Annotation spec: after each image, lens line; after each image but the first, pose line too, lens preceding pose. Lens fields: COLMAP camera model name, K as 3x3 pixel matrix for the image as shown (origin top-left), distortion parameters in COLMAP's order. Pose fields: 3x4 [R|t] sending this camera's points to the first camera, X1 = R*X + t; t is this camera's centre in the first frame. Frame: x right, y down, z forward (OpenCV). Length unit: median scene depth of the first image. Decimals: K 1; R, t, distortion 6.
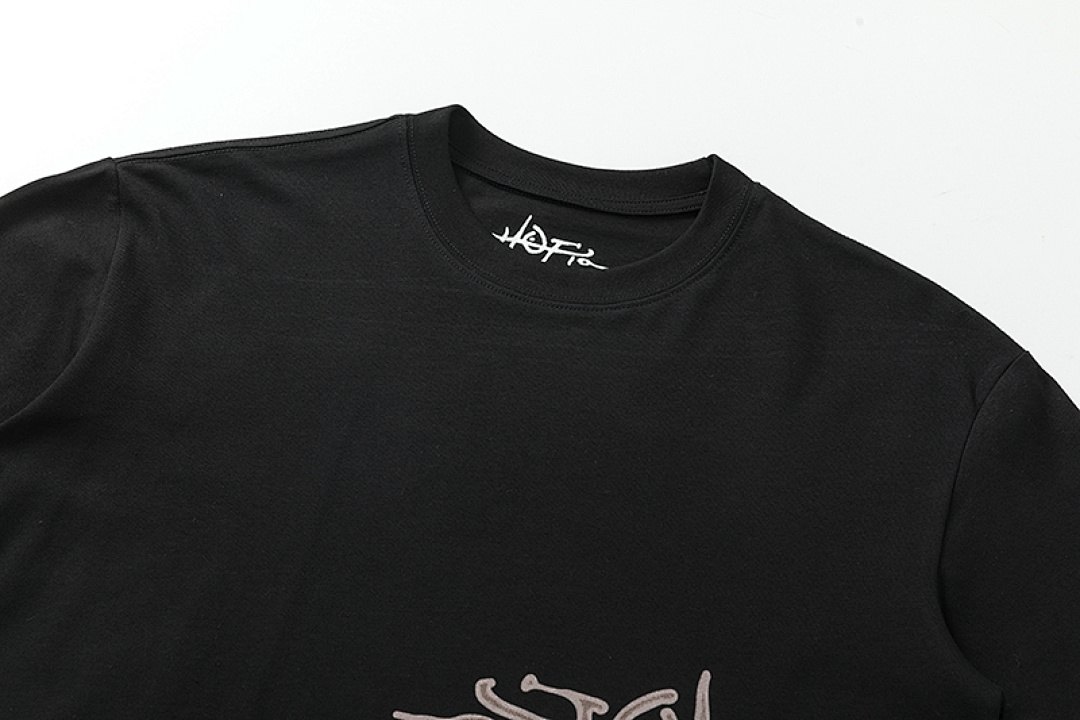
lens RADIAL K [[2144.9, 0, 540.0], [0, 2144.9, 360.0], [0, 0, 1]] dist [-0.009337, -0.052511]
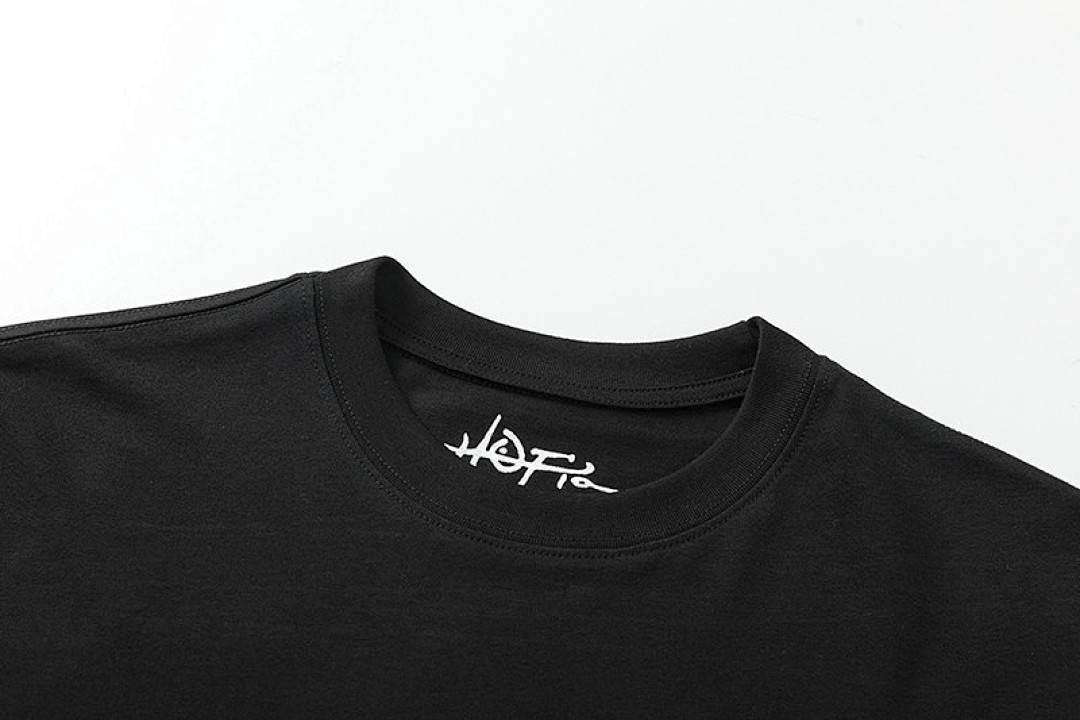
lens RADIAL K [[2144.9, 0, 540.0], [0, 2144.9, 360.0], [0, 0, 1]] dist [-0.009337, -0.052511]
pose [[0.998212, -0.033571, 0.049449, -0.024753], [0.035813, 0.998338, -0.045160, -0.053733], [-0.047851, 0.046851, 0.997755, 0.313857]]
